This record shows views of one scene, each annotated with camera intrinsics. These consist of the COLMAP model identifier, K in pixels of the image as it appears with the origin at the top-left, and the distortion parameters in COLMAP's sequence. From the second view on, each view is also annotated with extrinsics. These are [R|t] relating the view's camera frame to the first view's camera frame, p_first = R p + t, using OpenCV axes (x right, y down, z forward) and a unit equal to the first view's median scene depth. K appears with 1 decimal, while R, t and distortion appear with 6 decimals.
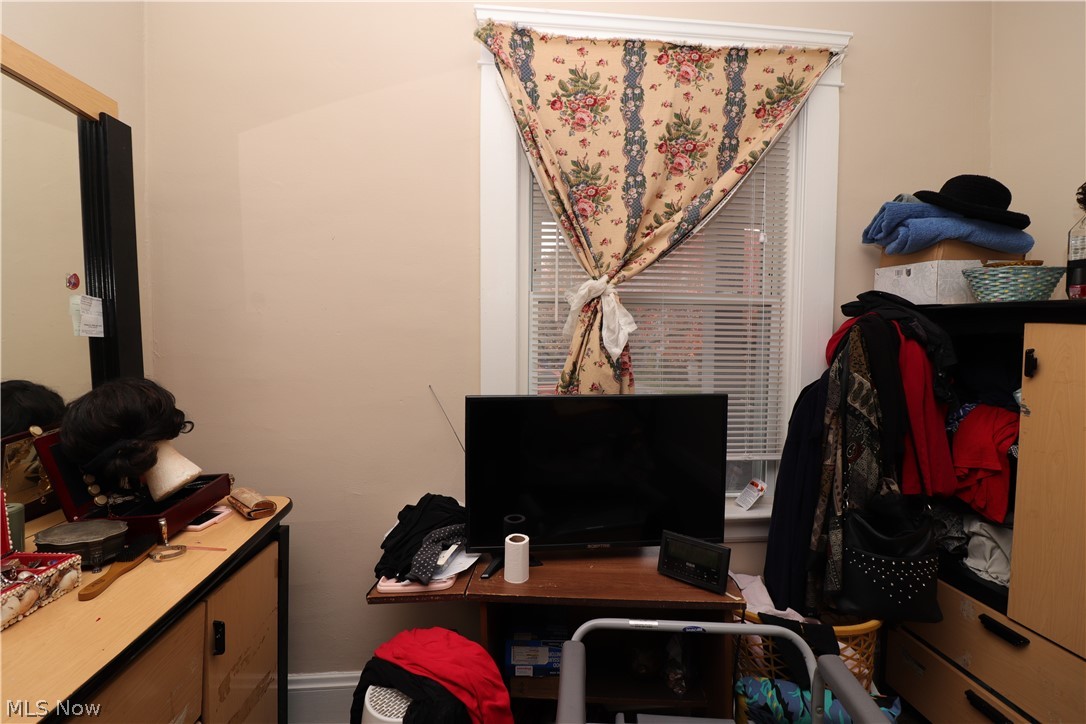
lens RADIAL K [[502.8, 0, 540.8], [0, 502.8, 357.3], [0, 0, 1]] dist [-0.002109, -0.000294]
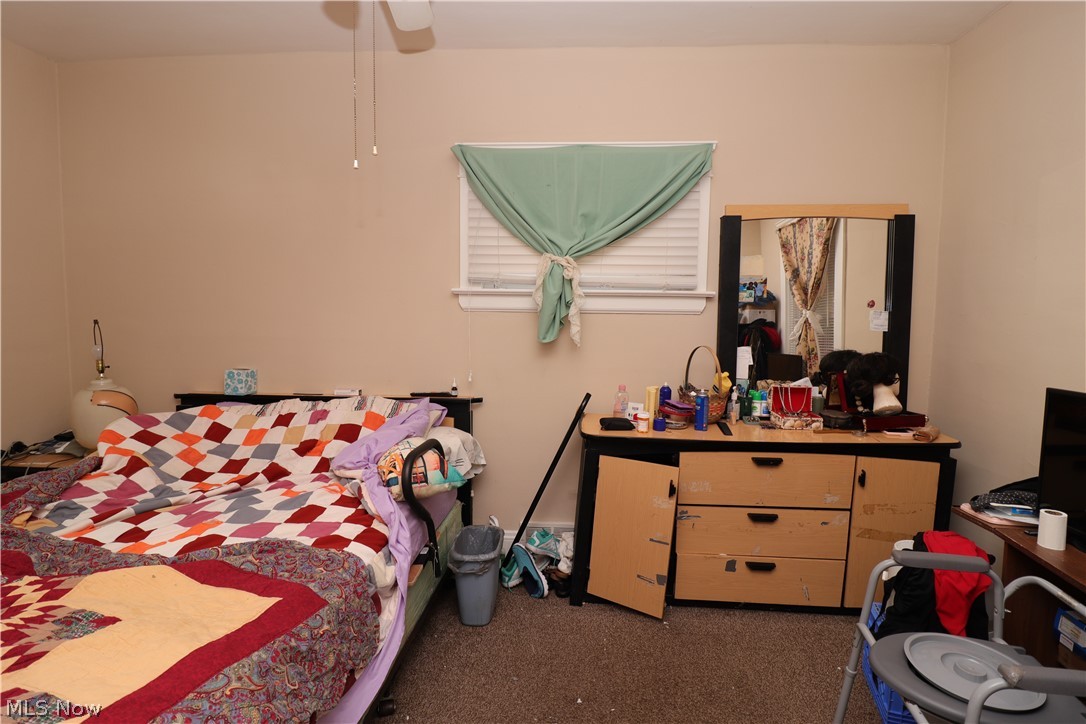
lens RADIAL K [[502.8, 0, 543.6], [0, 502.8, 359.2], [0, 0, 1]] dist [-0.002109, -0.000294]
pose [[-0.170131, 0.055881, -0.983836, 1.342713], [-0.062956, 0.995735, 0.067443, 0.020150], [0.983408, 0.073412, -0.165887, 0.034874]]
